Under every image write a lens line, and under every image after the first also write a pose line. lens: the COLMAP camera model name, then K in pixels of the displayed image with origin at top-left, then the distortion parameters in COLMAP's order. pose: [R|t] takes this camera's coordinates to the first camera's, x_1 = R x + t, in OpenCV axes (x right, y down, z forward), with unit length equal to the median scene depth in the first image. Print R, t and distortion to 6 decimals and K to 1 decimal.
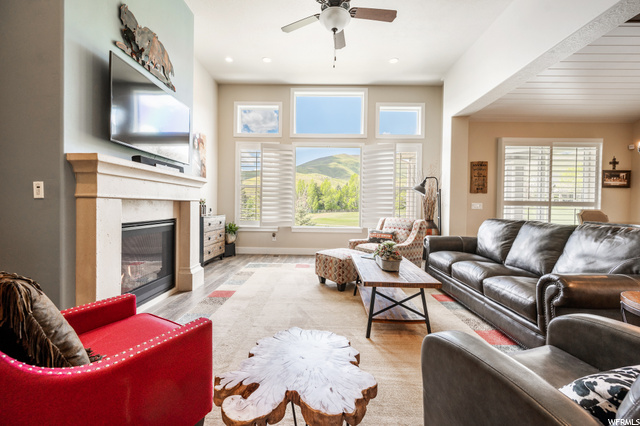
lens RADIAL K [[257.6, 0, 321.9], [0, 257.6, 213.3], [0, 0, 1]] dist [-0.000032, 0.000230]
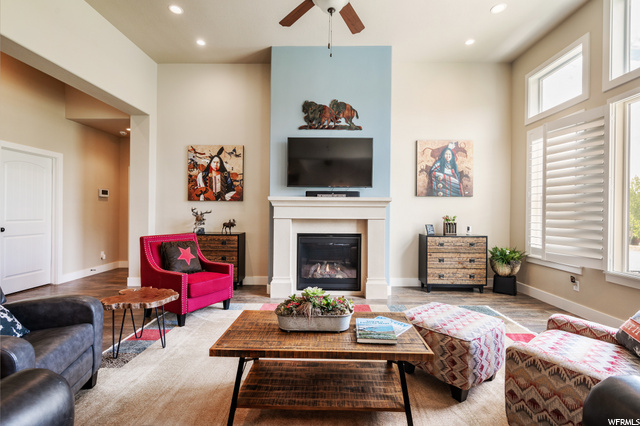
lens RADIAL K [[301.5, 0, 328.4], [0, 301.5, 216.8], [0, 0, 1]] dist [0.006039, 0.000438]
pose [[-0.008827, 0.004515, -0.999951, 0.543273], [-0.037774, 0.999275, 0.004845, -0.039106], [0.999247, 0.037815, -0.008650, 0.555207]]
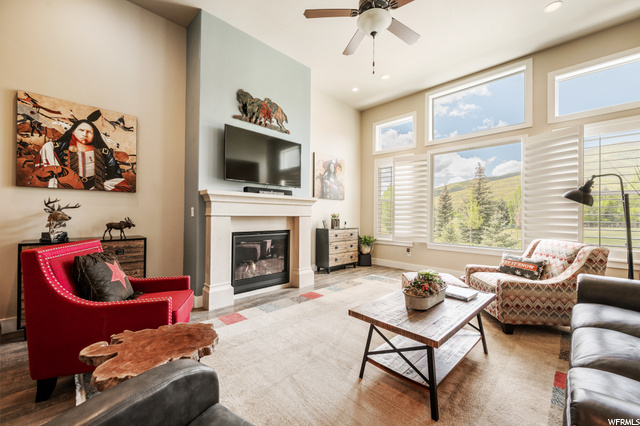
lens RADIAL K [[257.6, 0, 338.1], [0, 257.6, 217.0], [0, 0, 1]] dist [-0.000032, 0.000230]
pose [[0.728379, 0.002944, -0.685168, 0.326250], [-0.023702, 0.999501, -0.020903, -0.015392], [0.684764, 0.031465, 0.728085, 0.139599]]
